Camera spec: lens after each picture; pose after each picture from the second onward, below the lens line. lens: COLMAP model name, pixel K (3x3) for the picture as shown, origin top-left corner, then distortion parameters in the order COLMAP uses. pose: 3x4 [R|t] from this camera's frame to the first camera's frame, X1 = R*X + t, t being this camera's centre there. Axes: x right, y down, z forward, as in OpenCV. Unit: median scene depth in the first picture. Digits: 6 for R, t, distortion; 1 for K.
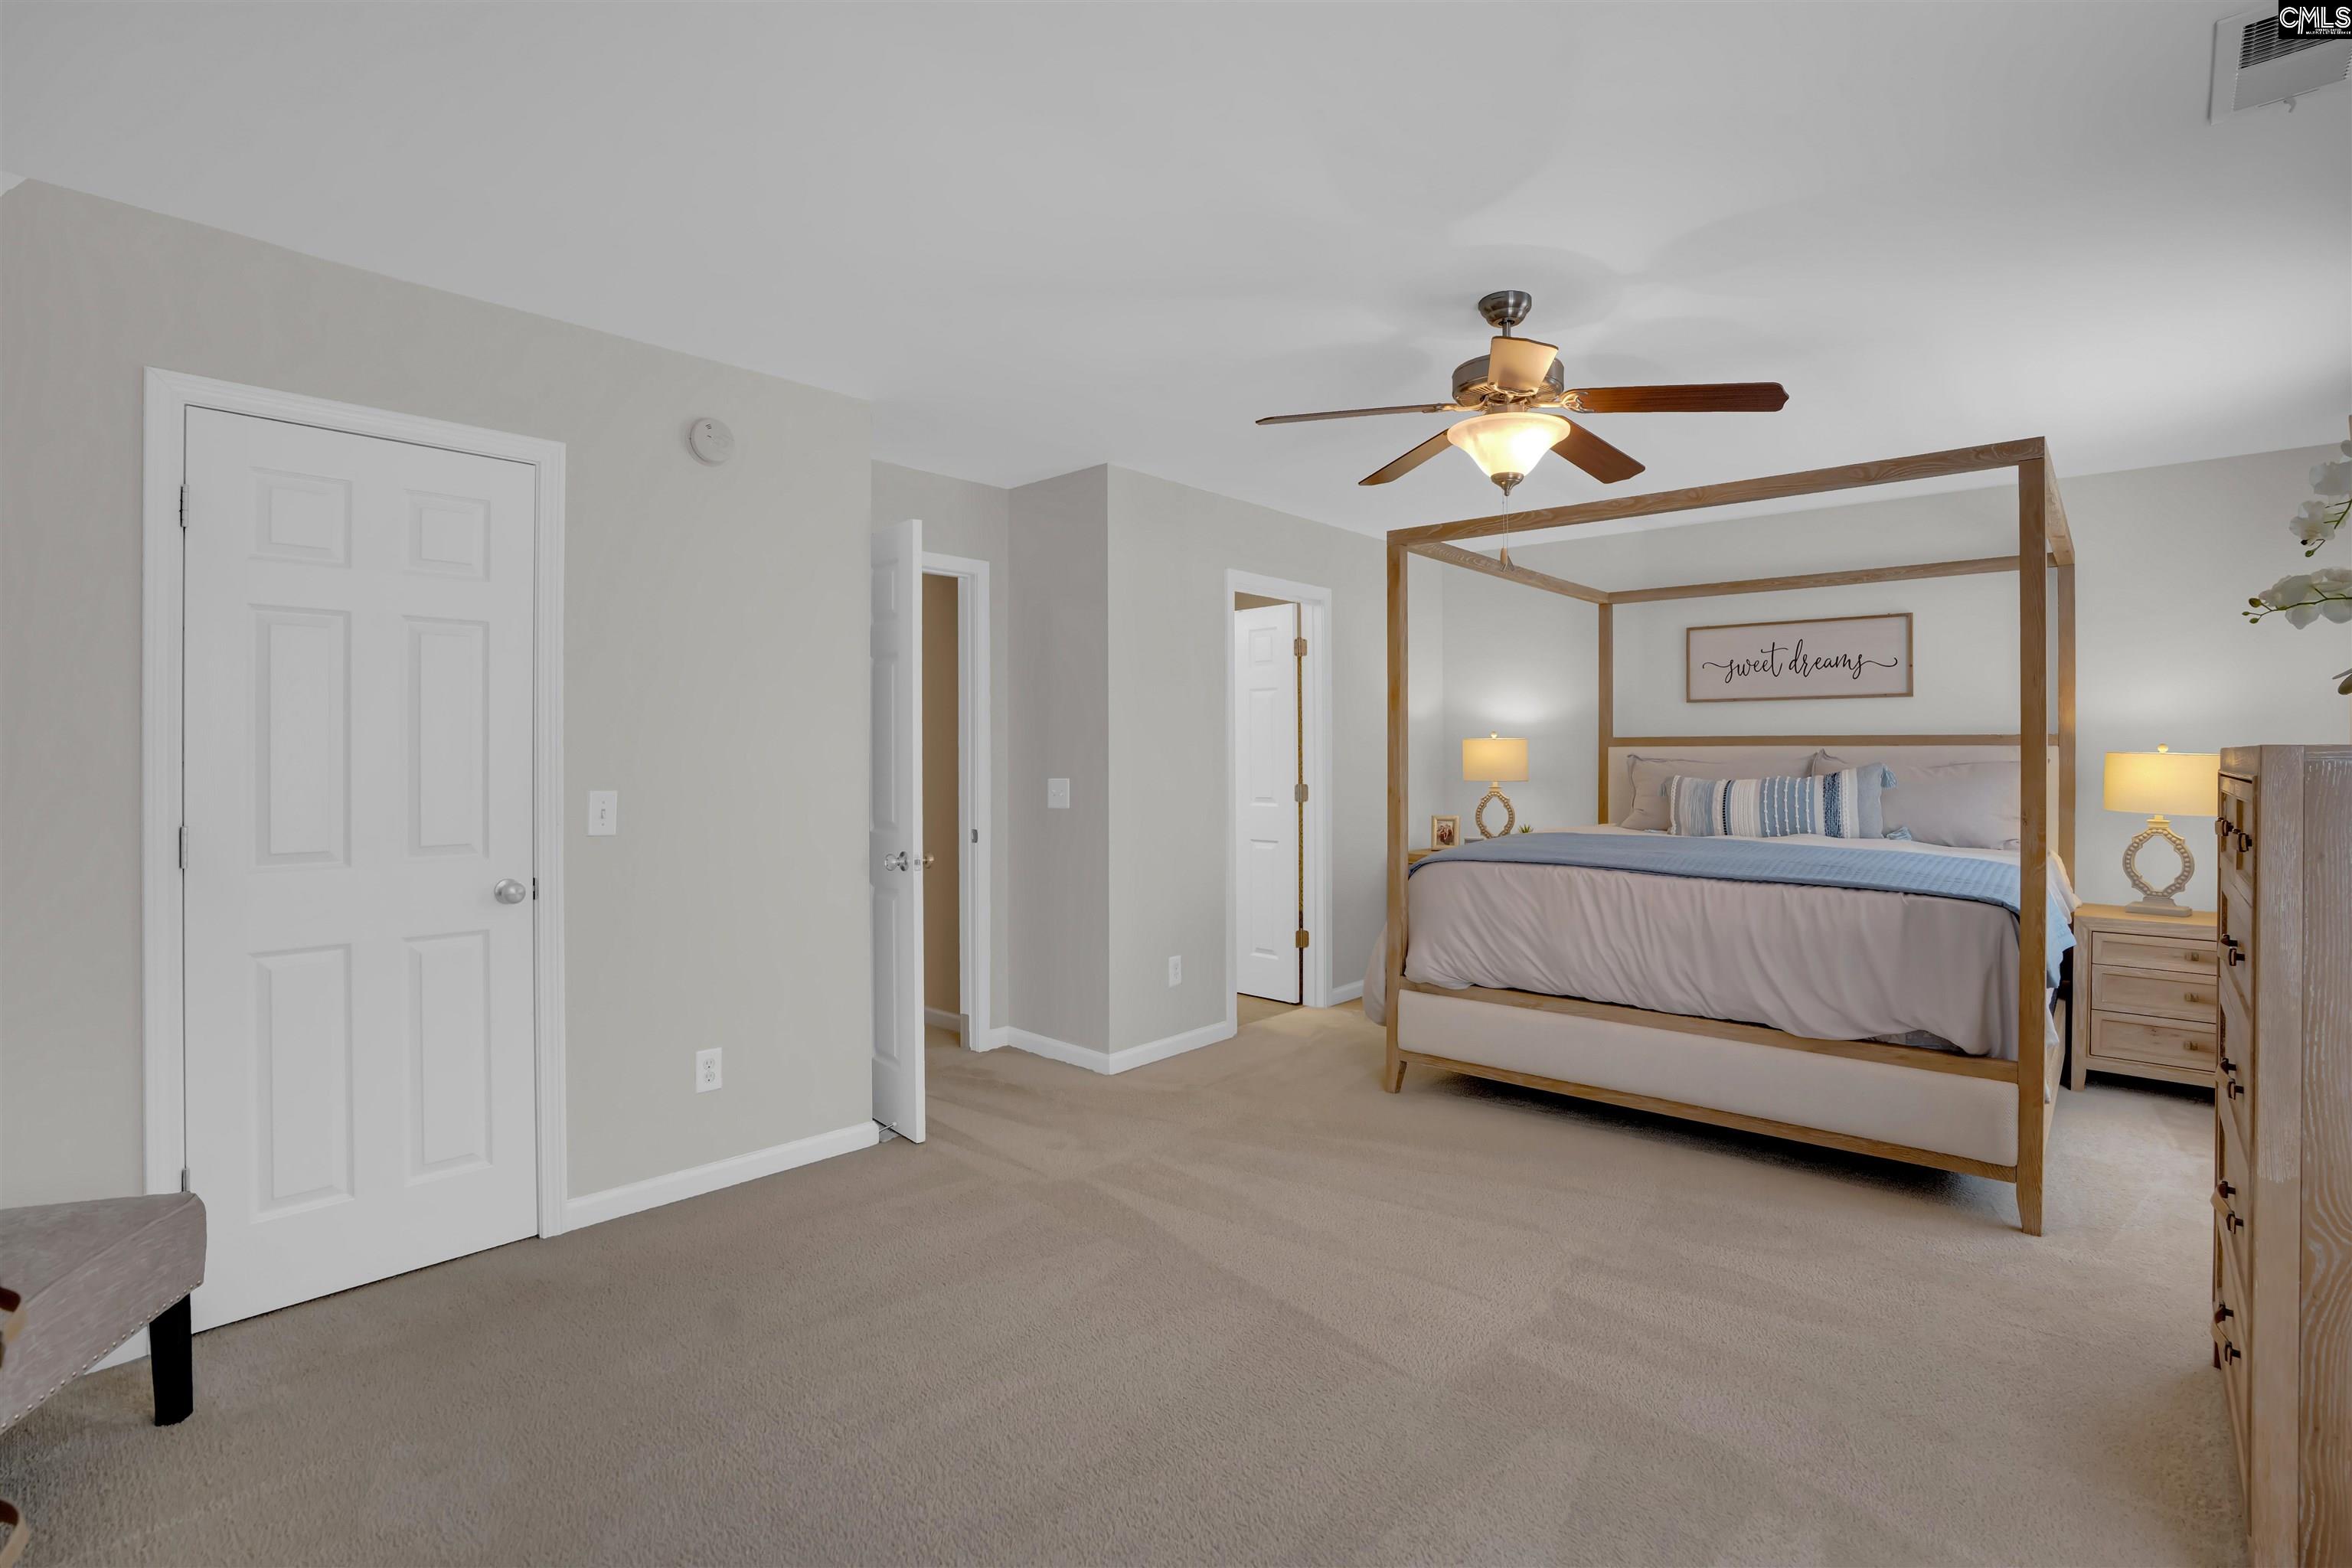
lens RADIAL K [[1106.8, 0, 1167.8], [0, 1106.8, 760.2], [0, 0, 1]] dist [-0.032341, 0.001163]
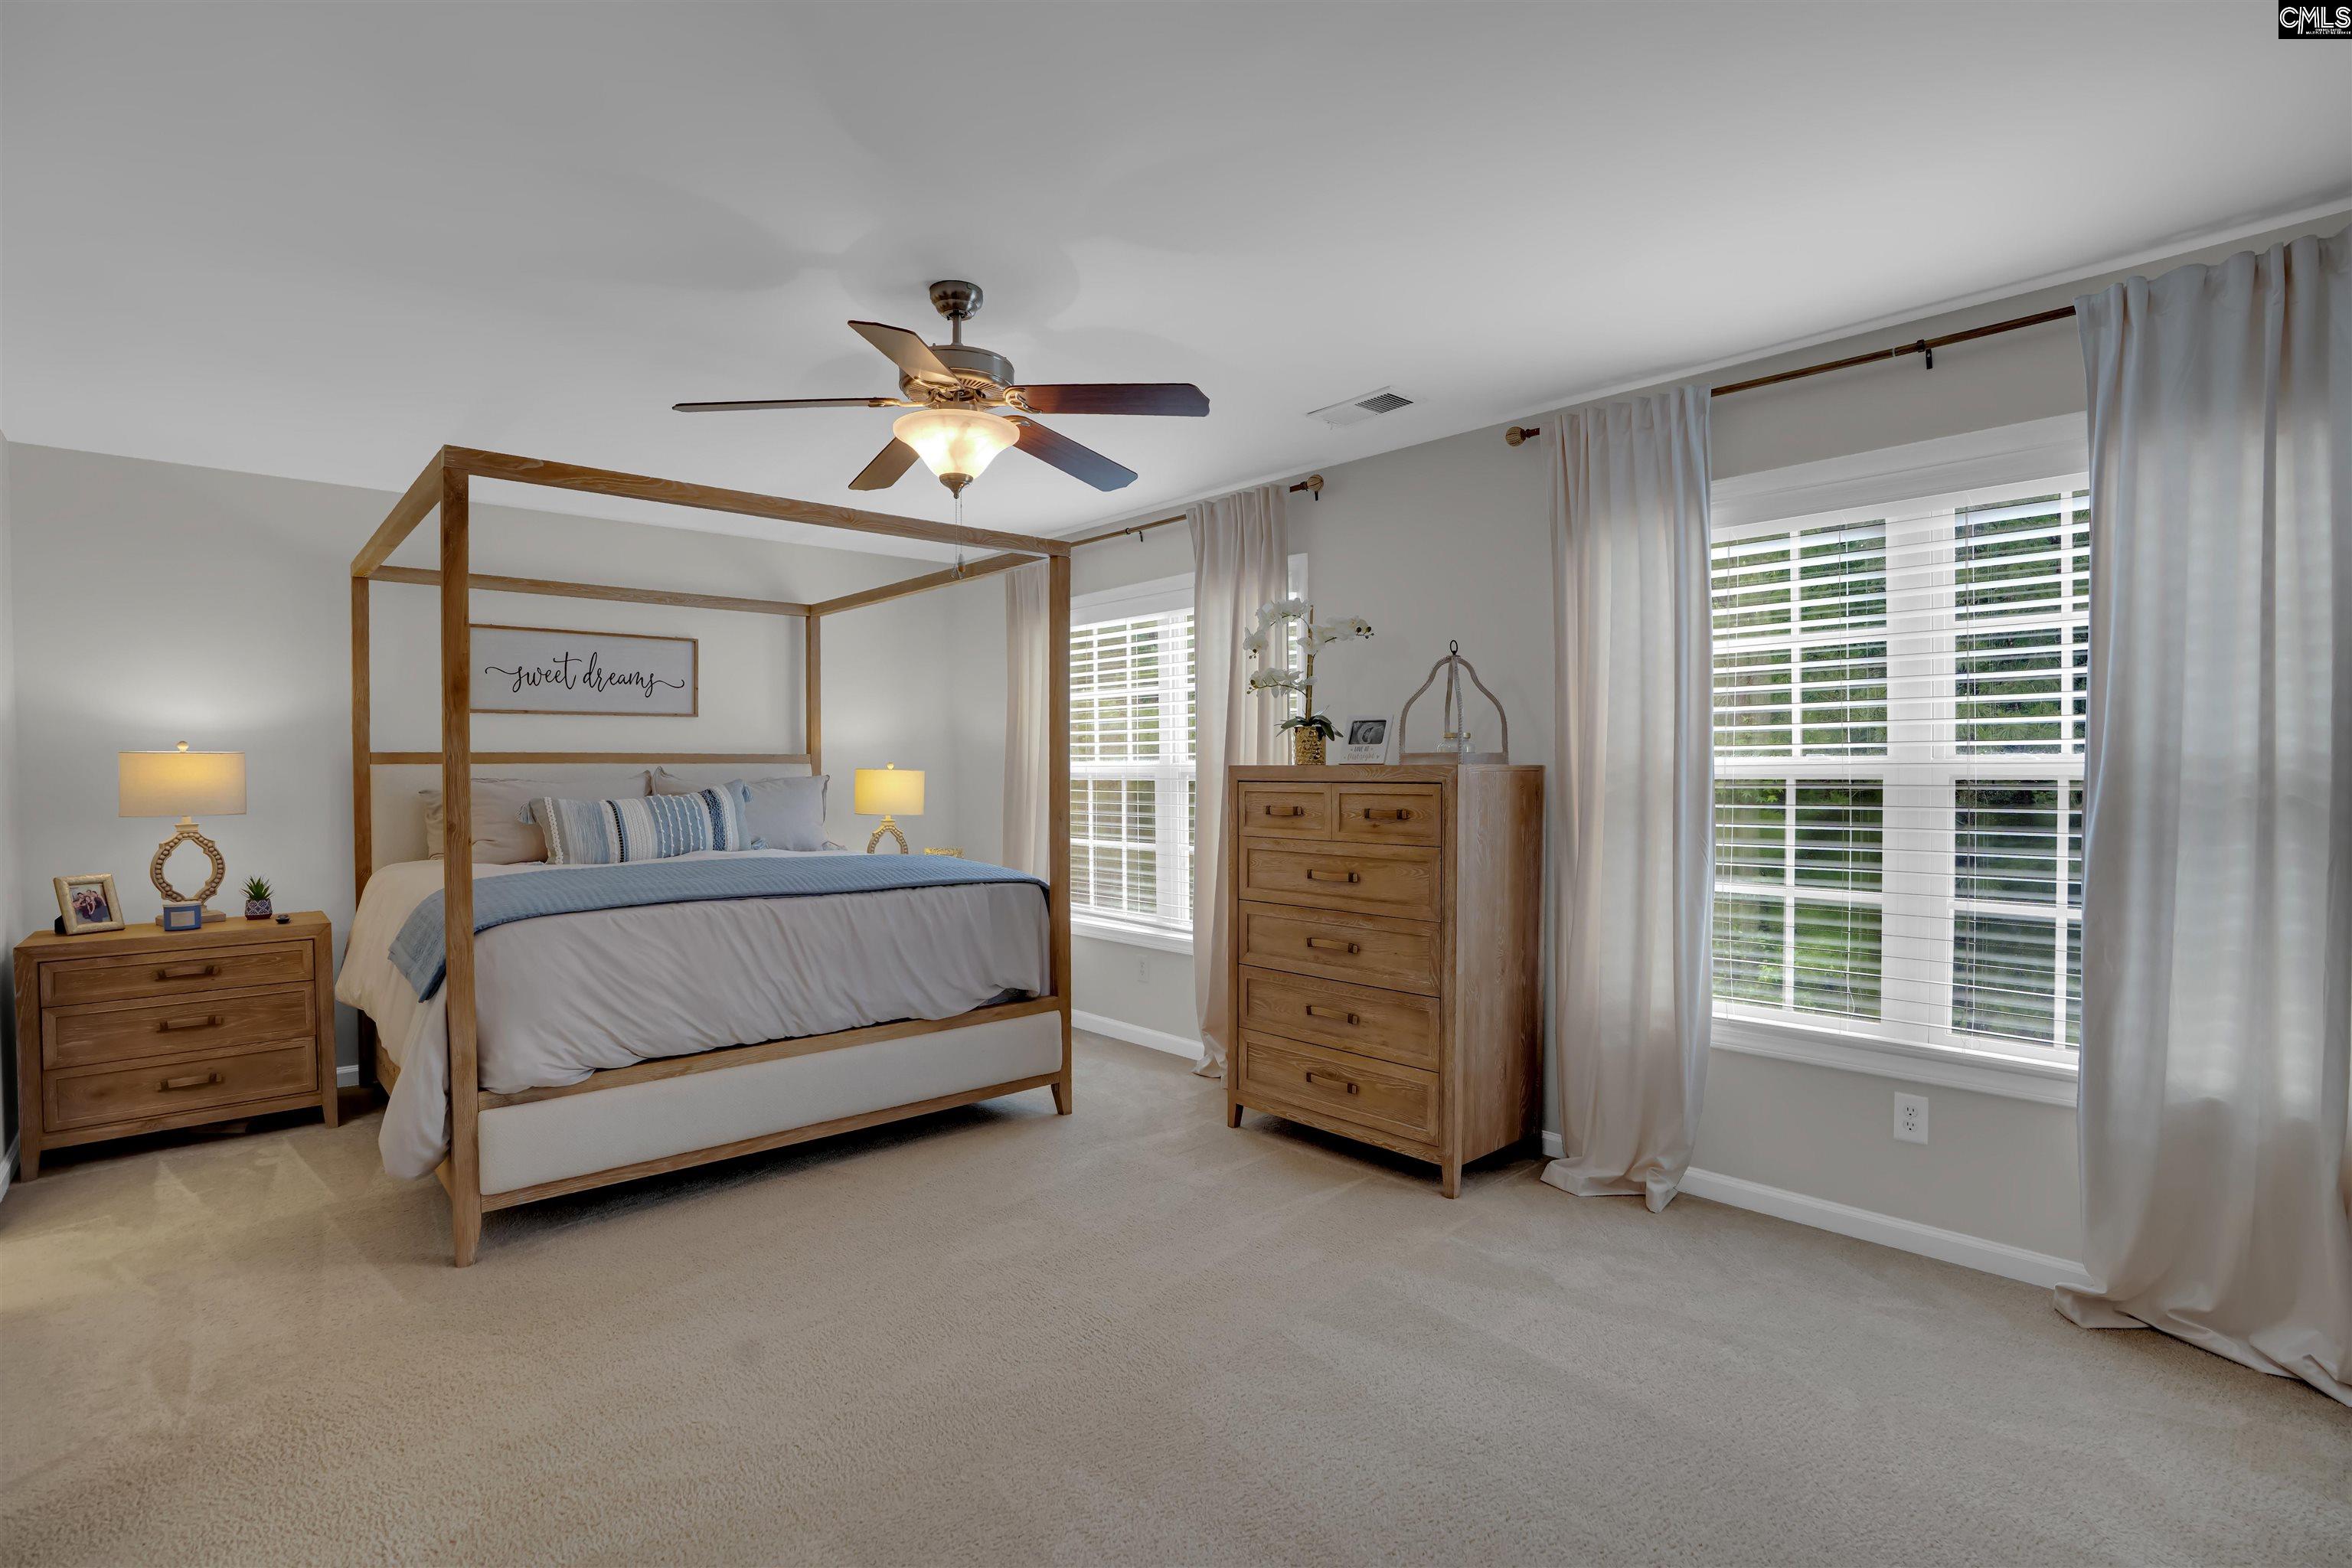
lens RADIAL K [[1150.8, 0, 1176.0], [0, 1150.8, 784.0], [0, 0, 1]] dist [-0.004029, 0.000348]
pose [[0.139250, -0.015144, 0.990142, -0.425387], [0.012138, 0.999834, 0.013585, -0.003521], [-0.990183, 0.010126, 0.139410, 0.443436]]
